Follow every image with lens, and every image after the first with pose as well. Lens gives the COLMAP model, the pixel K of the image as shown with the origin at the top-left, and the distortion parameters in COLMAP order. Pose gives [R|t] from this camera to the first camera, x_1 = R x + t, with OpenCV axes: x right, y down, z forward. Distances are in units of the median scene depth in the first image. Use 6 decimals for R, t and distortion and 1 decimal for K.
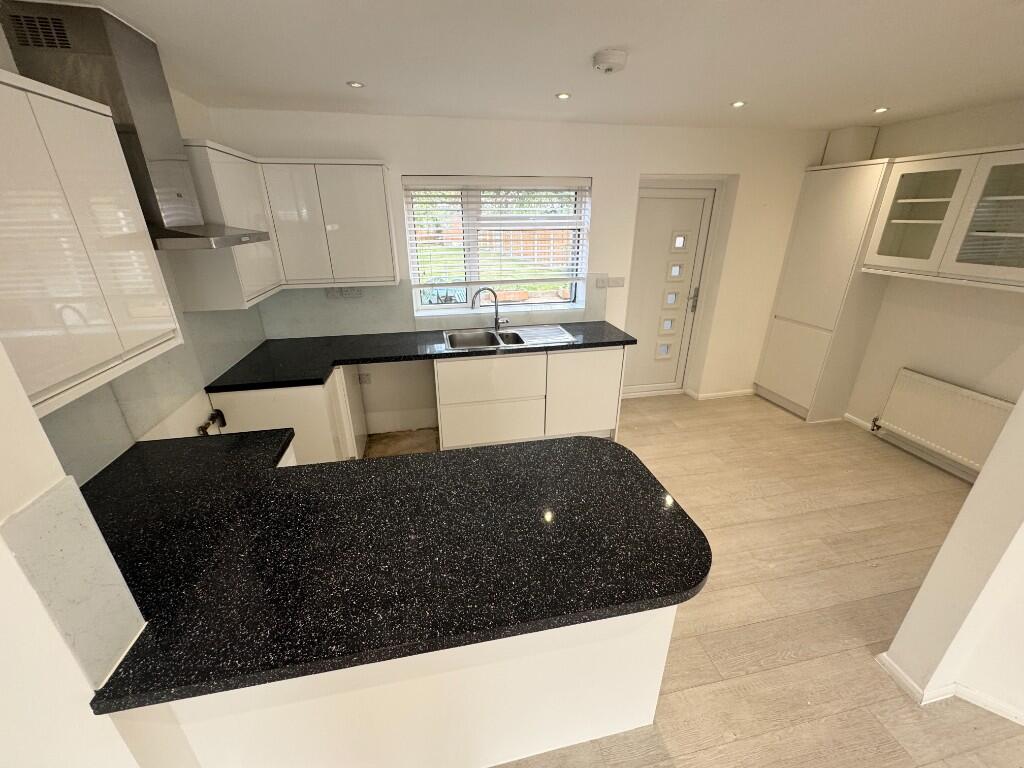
lens RADIAL K [[407.6, 0, 515.0], [0, 407.6, 382.7], [0, 0, 1]] dist [-0.001167, -0.000155]
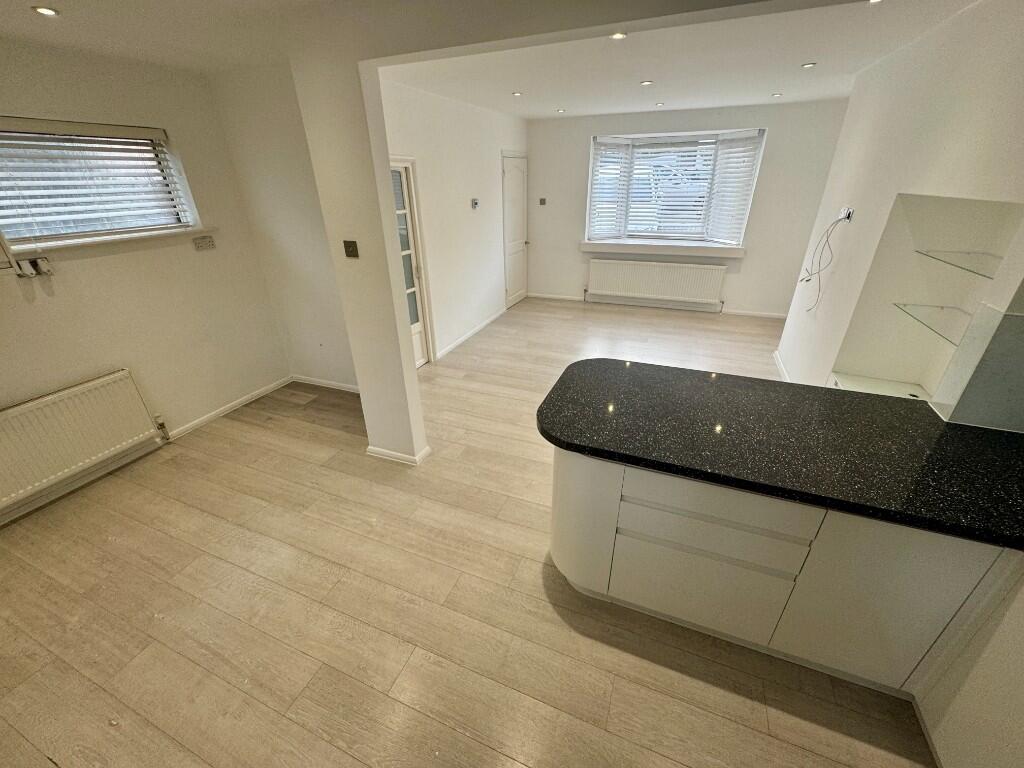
lens RADIAL K [[407.6, 0, 511.9], [0, 407.6, 380.8], [0, 0, 1]] dist [-0.001167, -0.000155]
pose [[-0.829306, -0.235399, 0.506792, -0.080342], [0.230616, 0.681918, 0.694121, -0.311397], [-0.508986, 0.692513, -0.511232, 0.786689]]
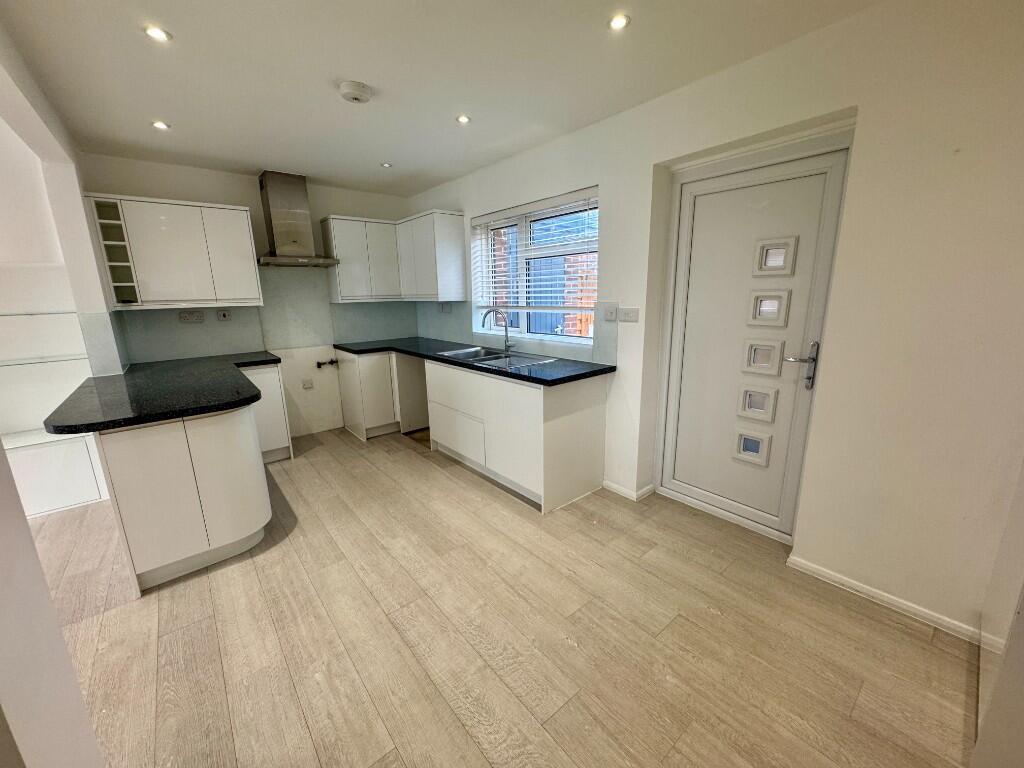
lens RADIAL K [[407.6, 0, 516.3], [0, 407.6, 386.5], [0, 0, 1]] dist [-0.001167, -0.000155]
pose [[0.473969, 0.191782, -0.859403, 0.910479], [-0.319586, 0.946909, 0.035055, -0.100580], [0.820499, 0.258038, 0.510096, 0.567324]]
